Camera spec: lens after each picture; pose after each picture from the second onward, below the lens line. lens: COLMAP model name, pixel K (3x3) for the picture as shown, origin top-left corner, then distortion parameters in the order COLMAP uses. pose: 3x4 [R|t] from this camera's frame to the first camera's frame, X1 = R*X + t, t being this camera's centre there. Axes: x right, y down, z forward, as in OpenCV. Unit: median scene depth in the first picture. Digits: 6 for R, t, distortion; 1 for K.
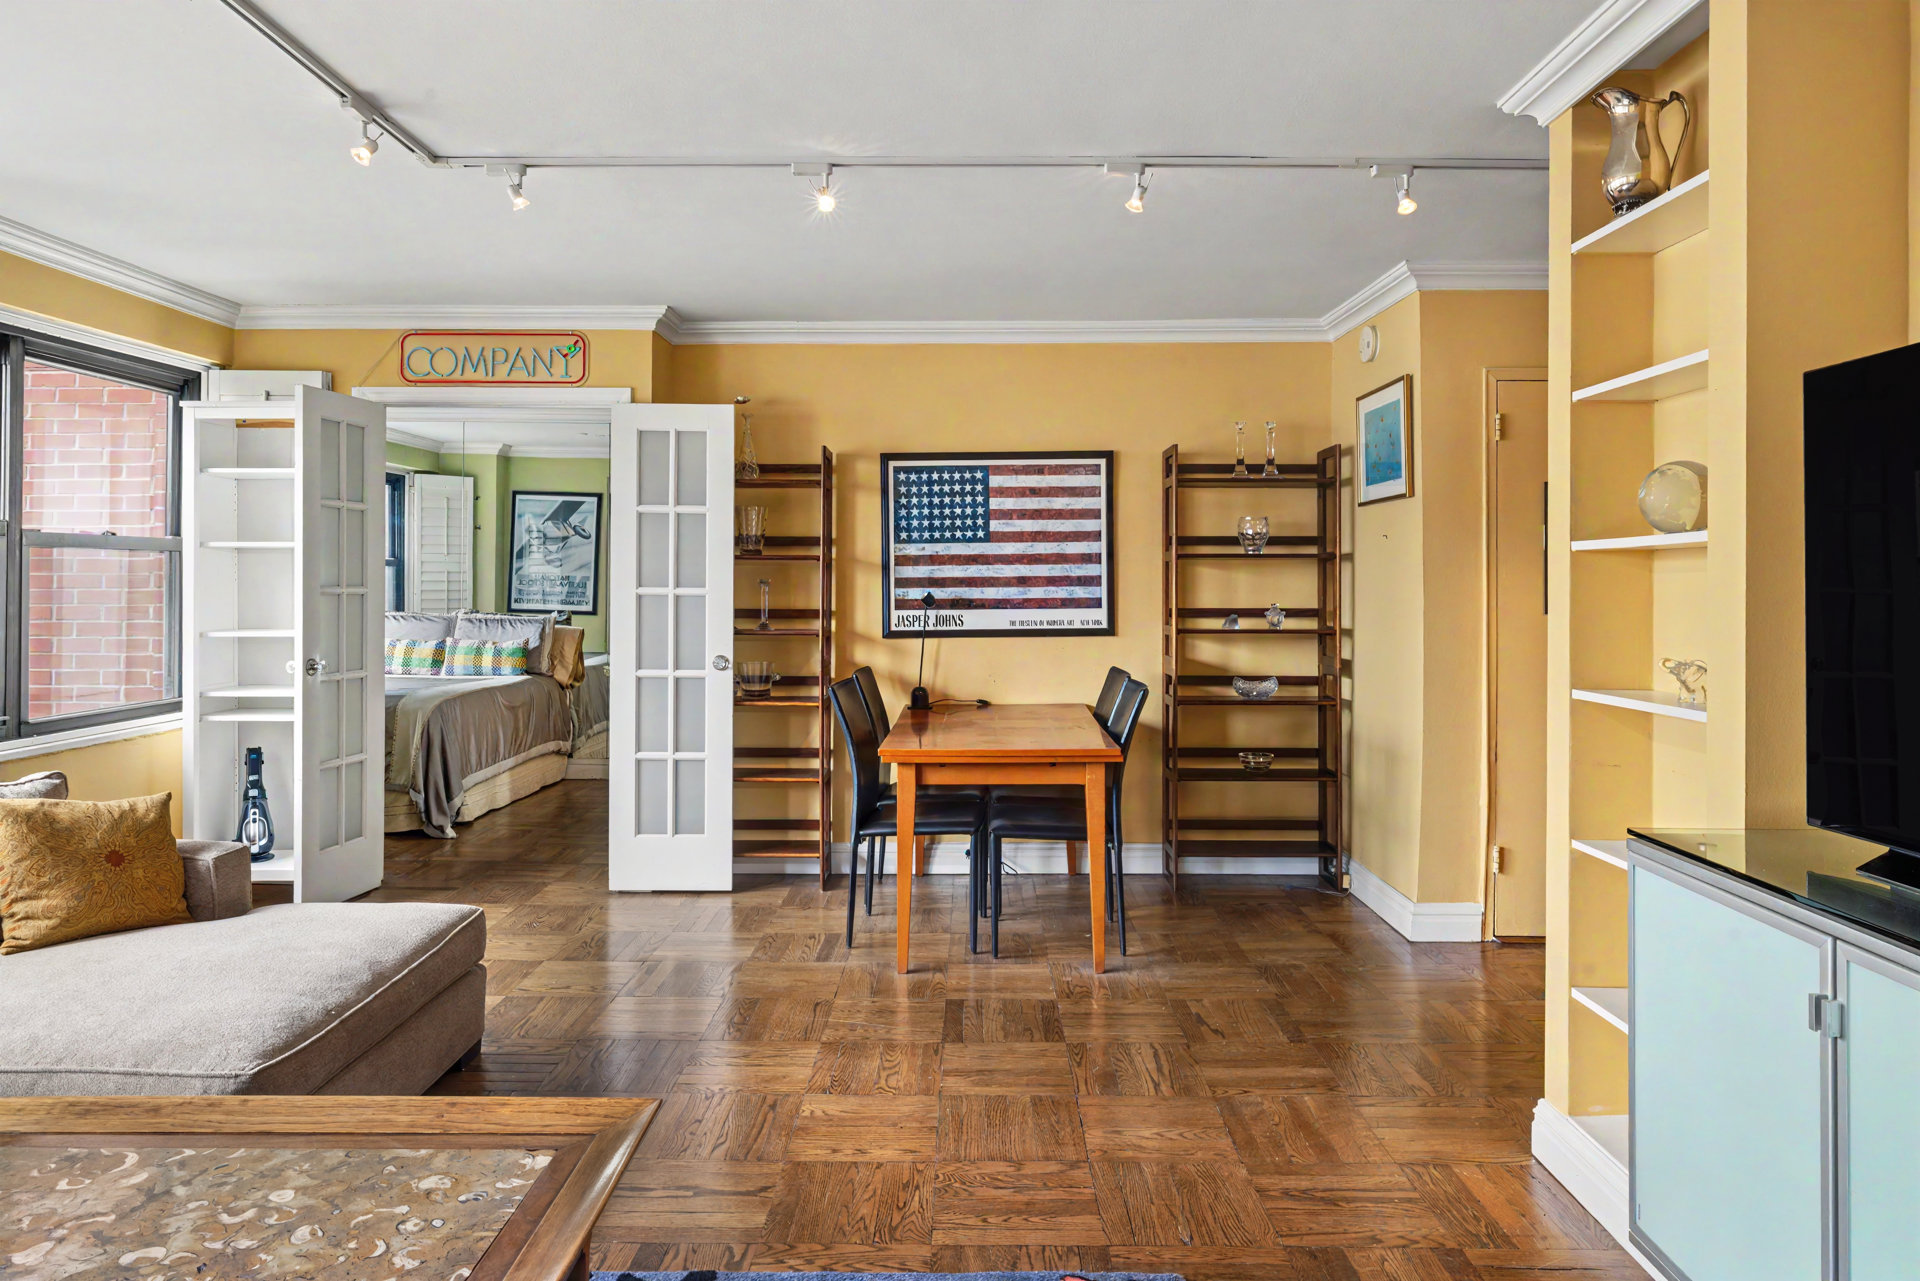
lens RADIAL K [[1212.3, 0, 975.0], [0, 1212.3, 577.4], [0, 0, 1]] dist [-0.006606, 0.004525]
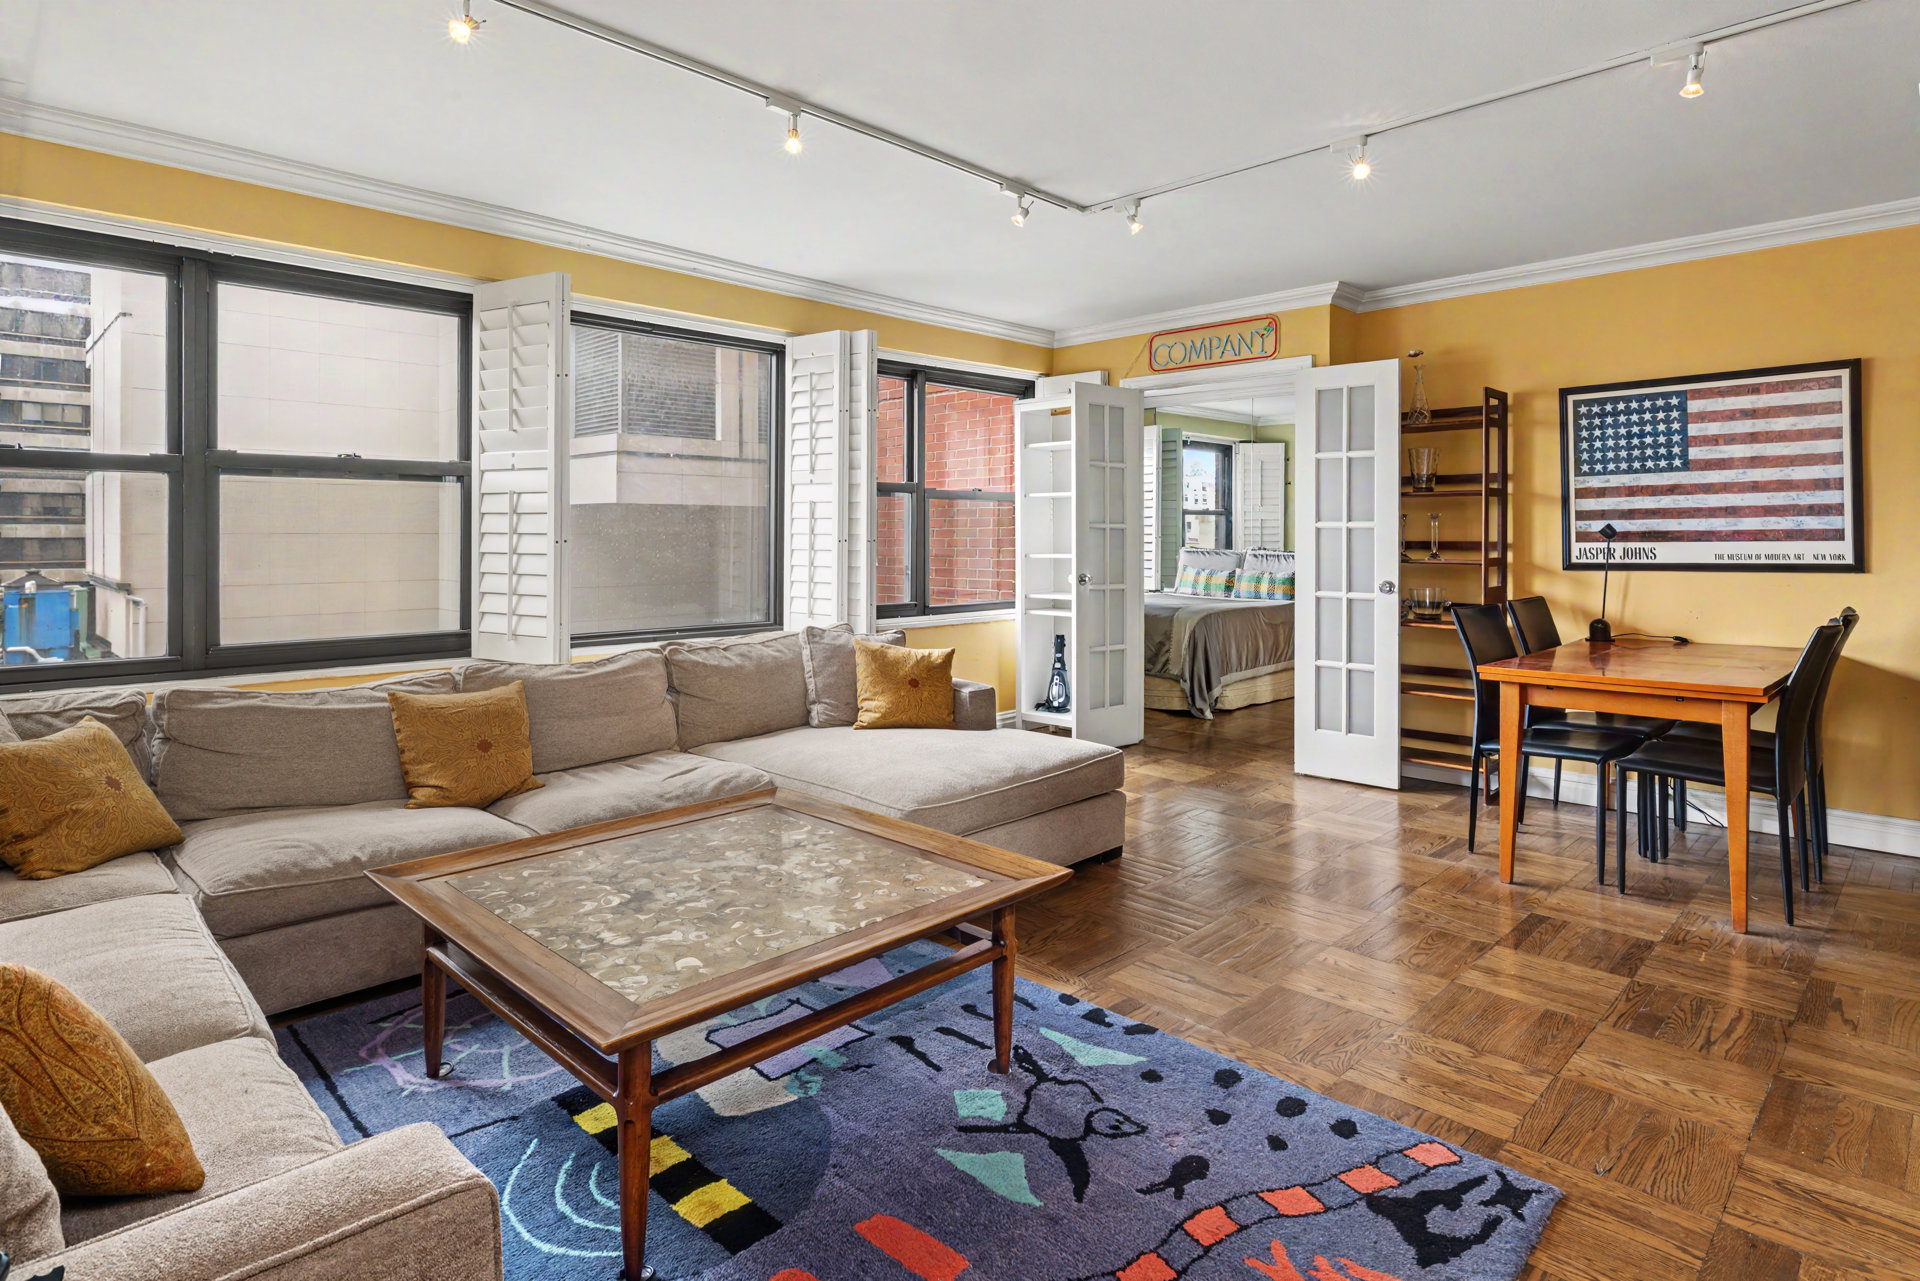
lens RADIAL K [[1039.3, 0, 968.6], [0, 1039.3, 537.4], [0, 0, 1]] dist [-0.001992, 0.000835]
pose [[0.715359, -0.002609, -0.698752, 0.183343], [0.005522, 0.999983, 0.001920, 0.018851], [0.698735, -0.005232, 0.715362, 0.028431]]
